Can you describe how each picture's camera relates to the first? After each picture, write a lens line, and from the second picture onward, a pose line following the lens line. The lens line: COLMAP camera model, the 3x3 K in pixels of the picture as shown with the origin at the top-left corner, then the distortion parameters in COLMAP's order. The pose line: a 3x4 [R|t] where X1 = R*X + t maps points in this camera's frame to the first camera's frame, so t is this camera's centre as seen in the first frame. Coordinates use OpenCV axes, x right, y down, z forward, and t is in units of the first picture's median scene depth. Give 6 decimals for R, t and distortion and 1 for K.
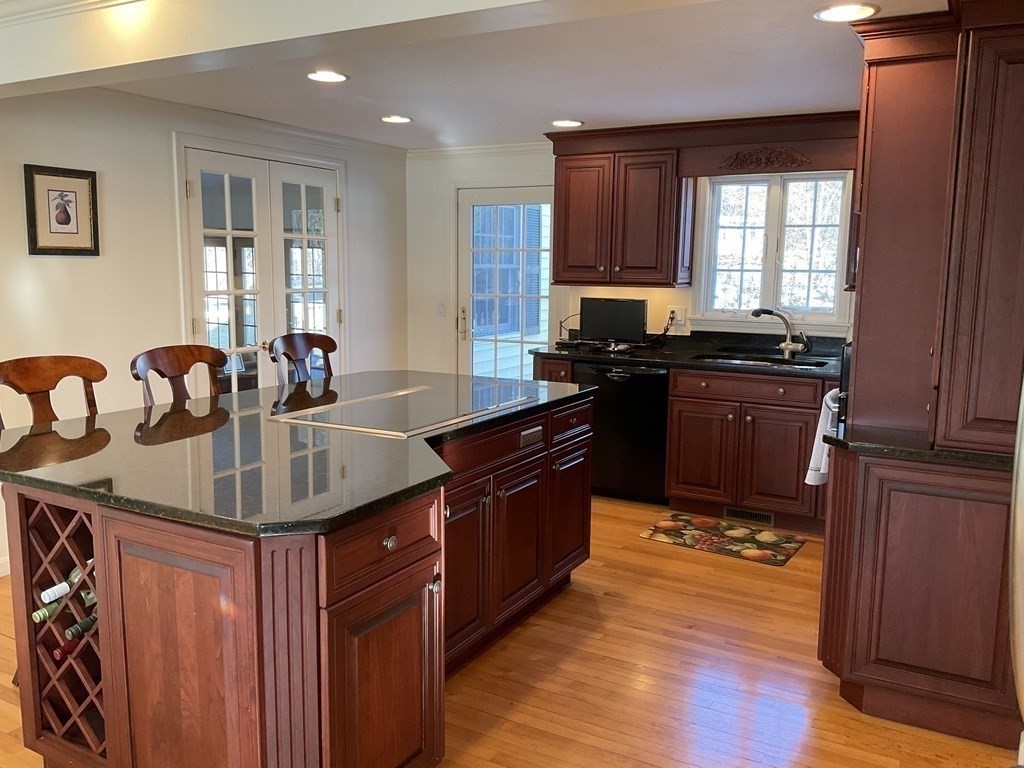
lens RADIAL K [[857.9, 0, 510.1], [0, 857.9, 384.2], [0, 0, 1]] dist [0.089767, -0.151764]
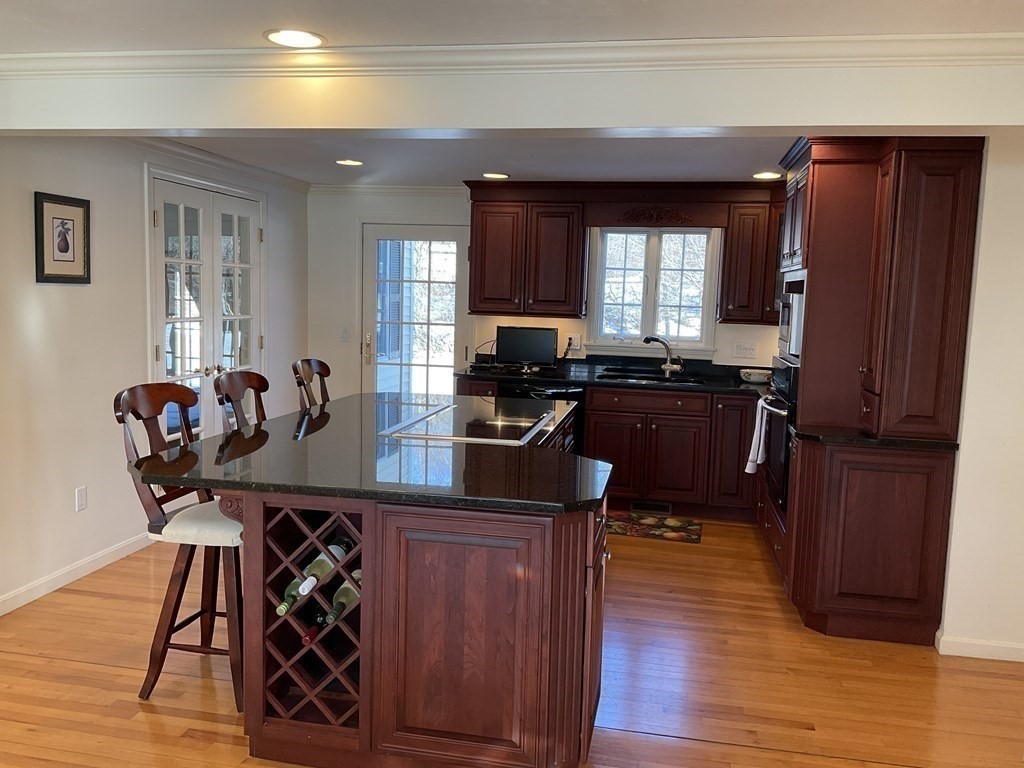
lens RADIAL K [[857.9, 0, 512.2], [0, 857.9, 379.9], [0, 0, 1]] dist [0.089767, -0.151764]
pose [[0.947257, -0.014332, 0.320154, -0.303113], [0.024334, 0.999332, -0.027264, 0.001983], [-0.319550, 0.033617, 0.946973, -0.090466]]
